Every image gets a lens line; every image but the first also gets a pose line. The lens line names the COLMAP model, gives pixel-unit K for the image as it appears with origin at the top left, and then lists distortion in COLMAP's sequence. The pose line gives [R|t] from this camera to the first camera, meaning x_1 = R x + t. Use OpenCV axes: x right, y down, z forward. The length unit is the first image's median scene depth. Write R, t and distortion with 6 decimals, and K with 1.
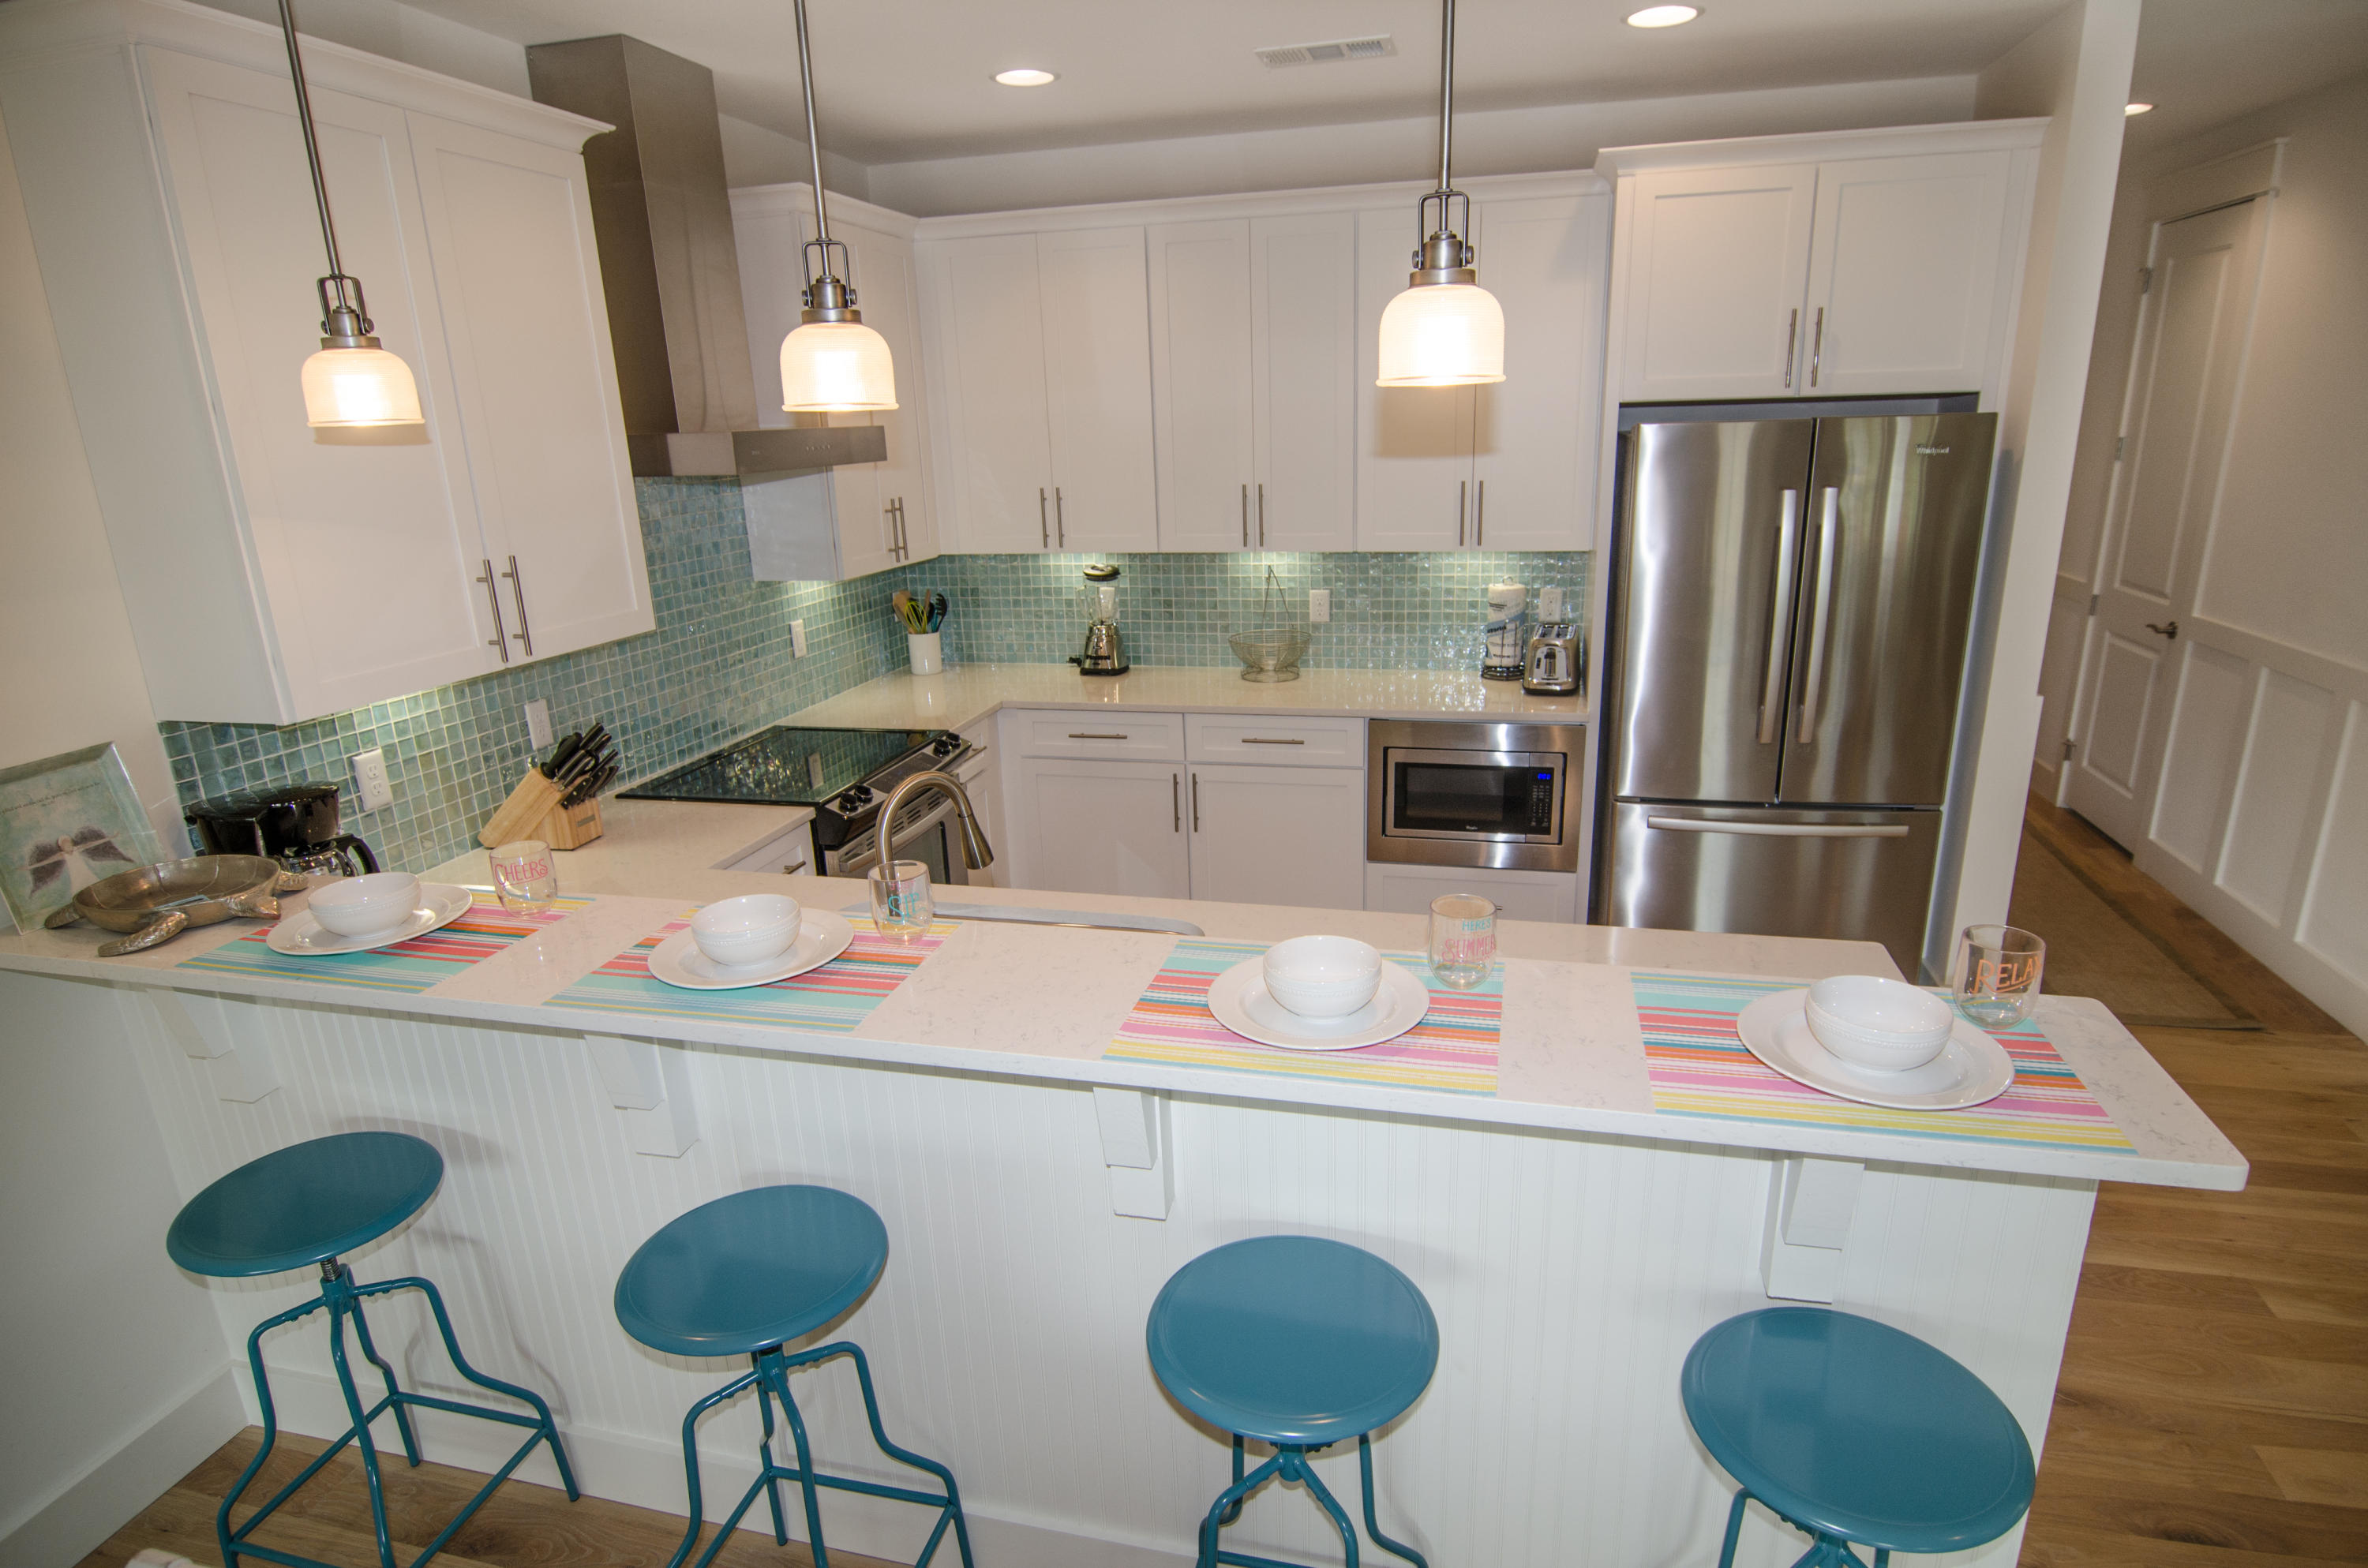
lens RADIAL K [[1267.7, 0, 1200.3], [0, 1267.7, 806.2], [0, 0, 1]] dist [-0.005328, -0.011059]
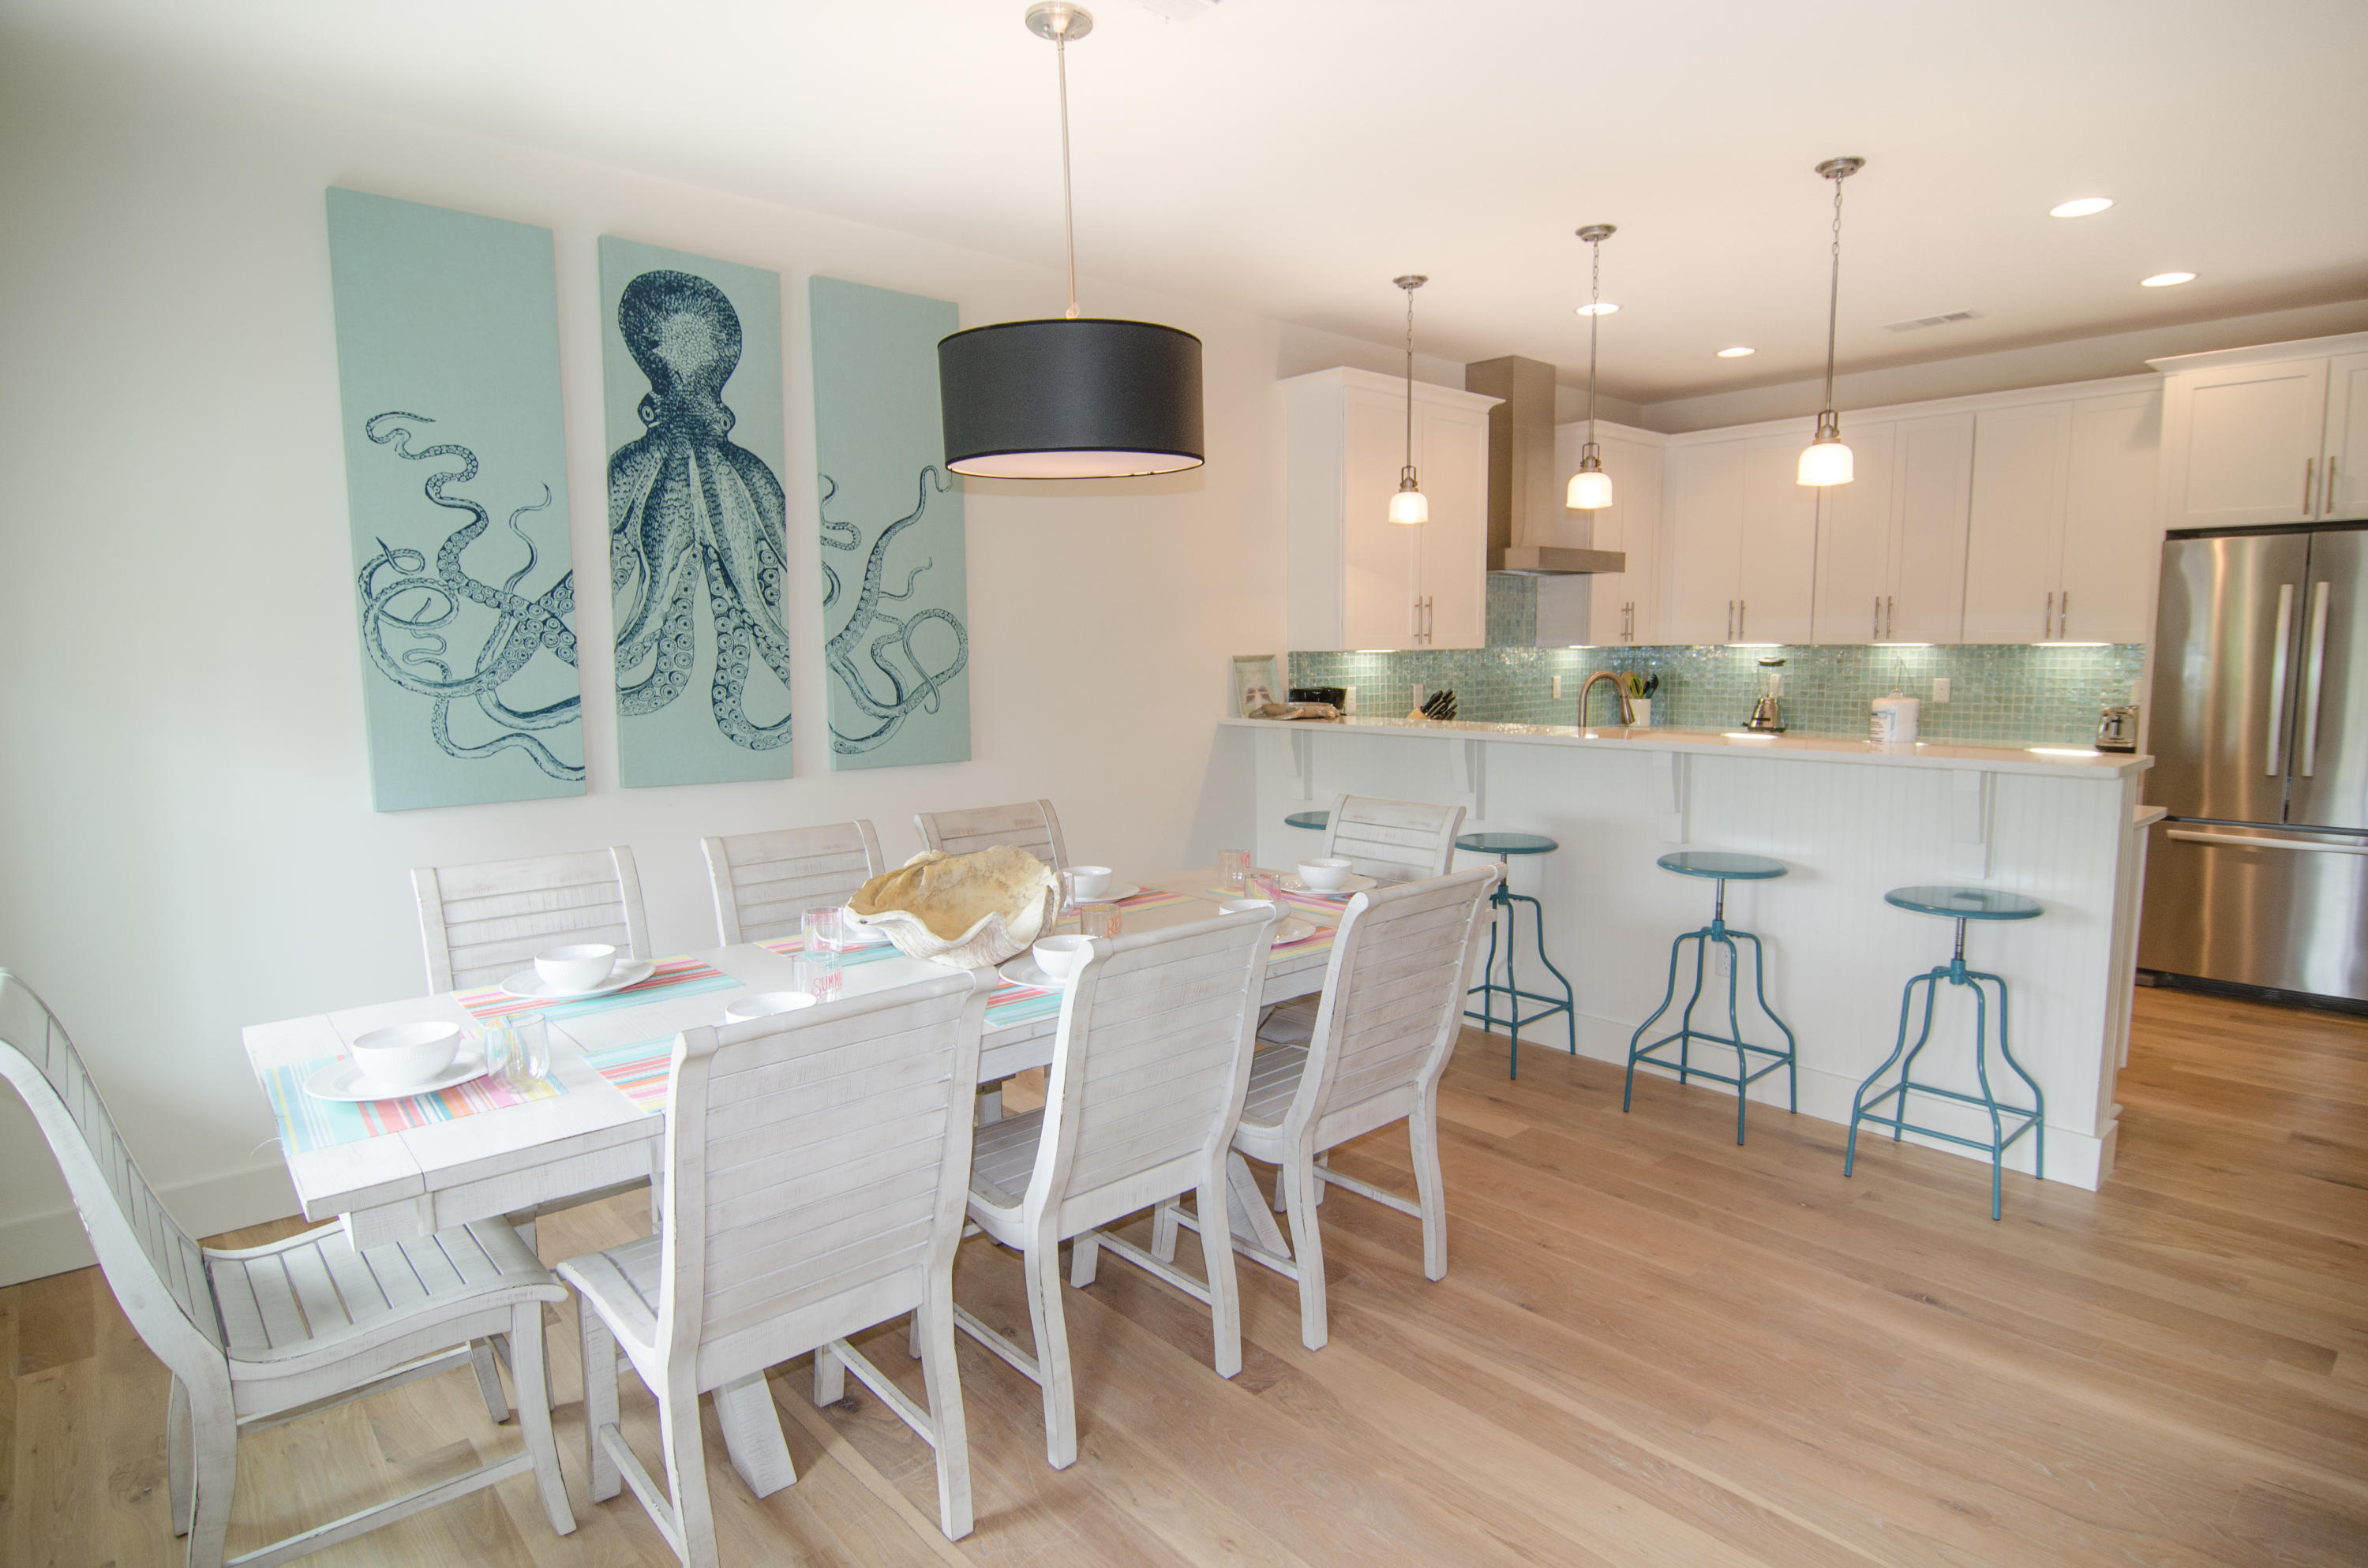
lens RADIAL K [[1267.7, 0, 1192.5], [0, 1267.7, 804.1], [0, 0, 1]] dist [-0.005328, -0.011059]
pose [[0.830415, 0.093661, -0.549216, 0.236738], [-0.179650, 0.978129, -0.104826, 0.318138], [0.527386, 0.185716, 0.829080, -0.662779]]
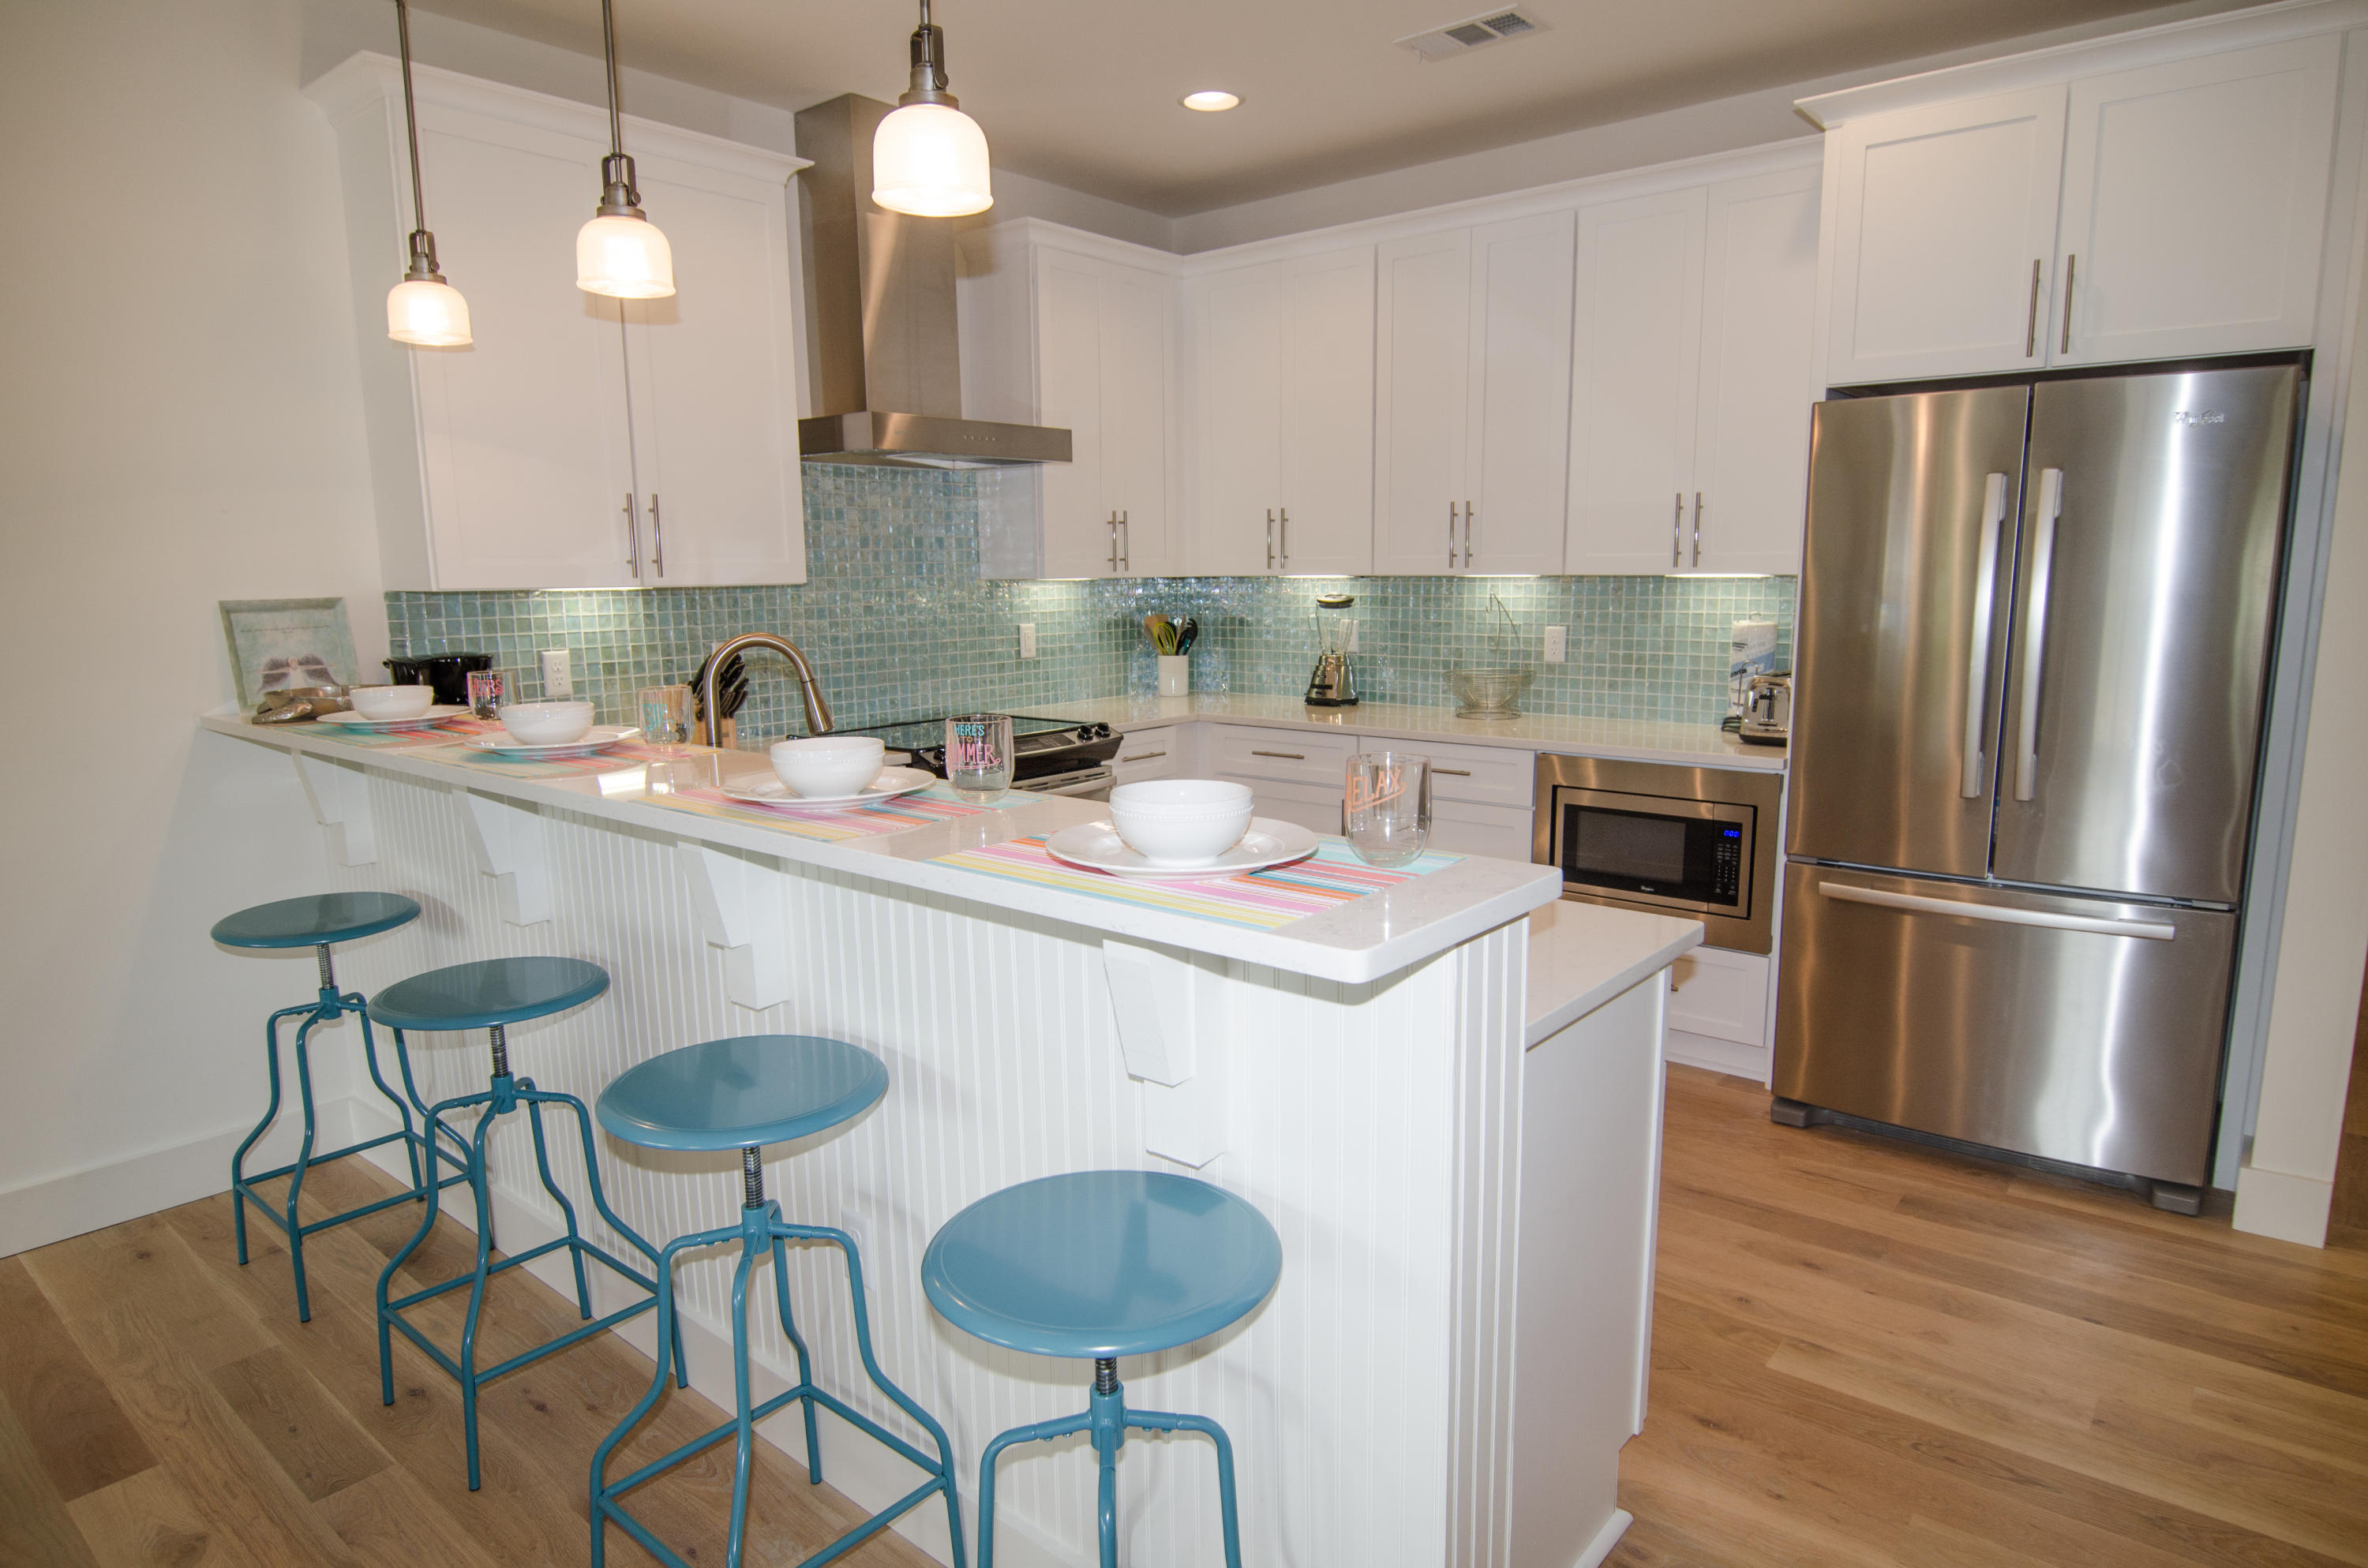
lens RADIAL K [[1373.8, 0, 1196.0], [0, 1373.8, 807.6], [0, 0, 1]] dist [-0.010744, -0.002484]
pose [[0.900003, 0.098304, -0.424653, 0.378185], [-0.146837, 0.985670, -0.083030, 0.097721], [0.410406, 0.137082, 0.901541, 0.042100]]
